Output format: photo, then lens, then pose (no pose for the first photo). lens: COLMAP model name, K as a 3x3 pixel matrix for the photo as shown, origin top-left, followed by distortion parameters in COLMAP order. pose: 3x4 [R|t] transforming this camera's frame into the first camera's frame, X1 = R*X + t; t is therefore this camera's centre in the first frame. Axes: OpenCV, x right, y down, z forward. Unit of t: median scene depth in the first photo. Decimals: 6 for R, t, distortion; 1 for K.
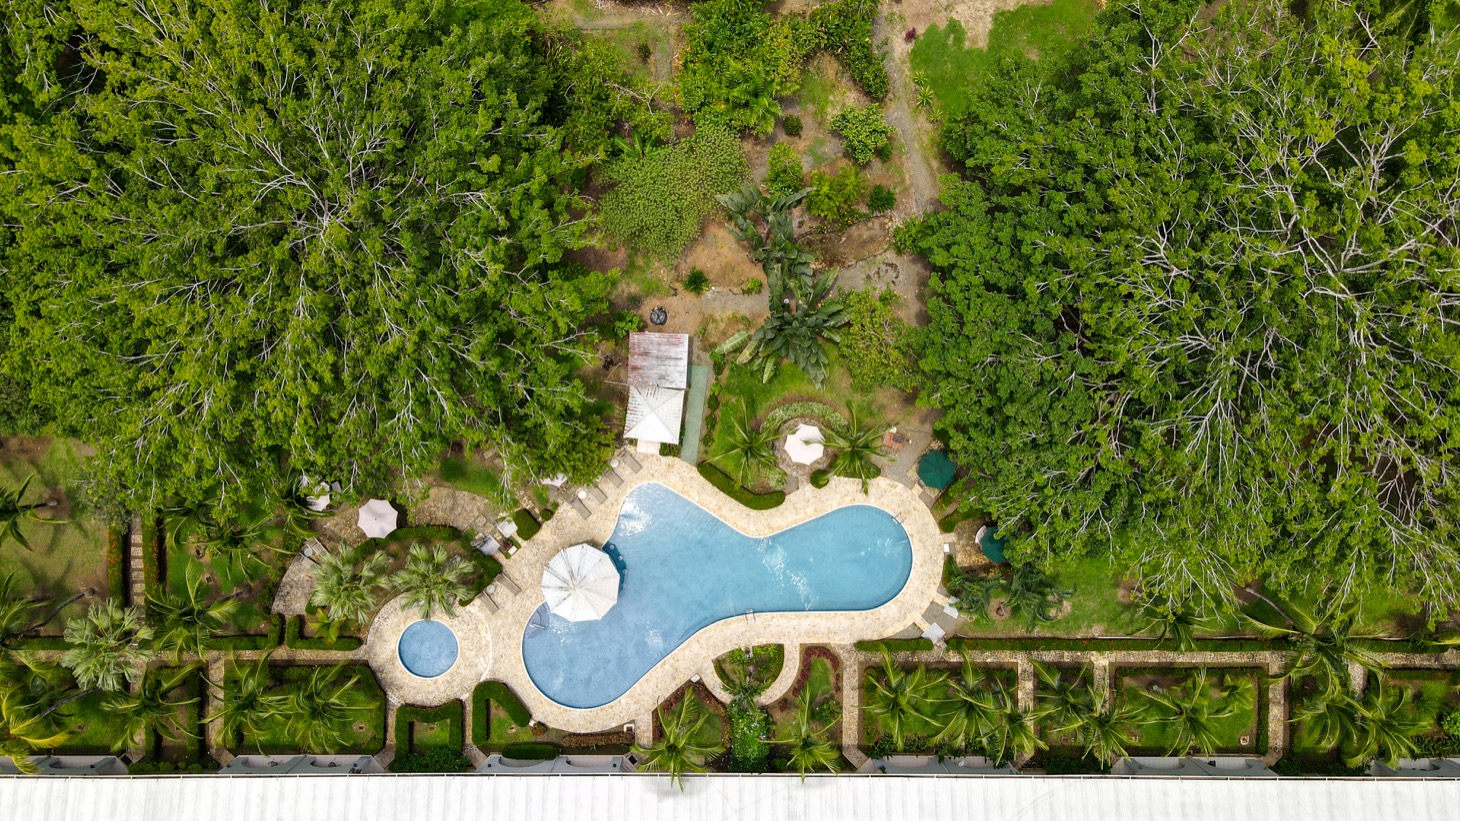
lens RADIAL K [[1035.5, 0, 732.4], [0, 1035.5, 407.0], [0, 0, 1]] dist [0.005670, 0.000981]
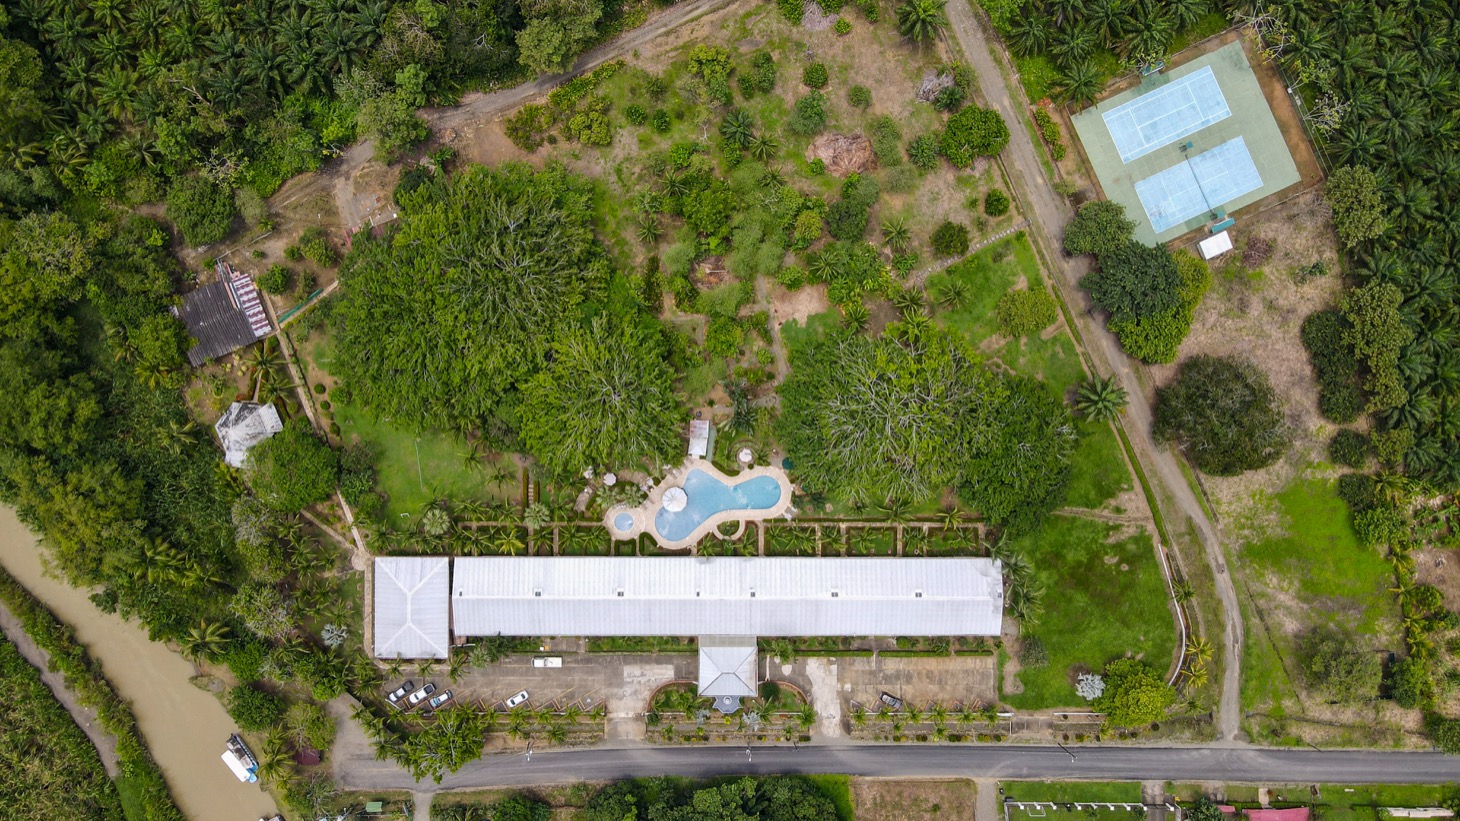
lens RADIAL K [[1035.5, 0, 728.3], [0, 1035.5, 416.7], [0, 0, 1]] dist [0.005670, 0.000981]
pose [[0.999996, -0.000910, 0.002763, 0.008095], [0.000895, 0.999986, 0.005146, -0.095709], [-0.002768, -0.005144, 0.999983, -2.094748]]
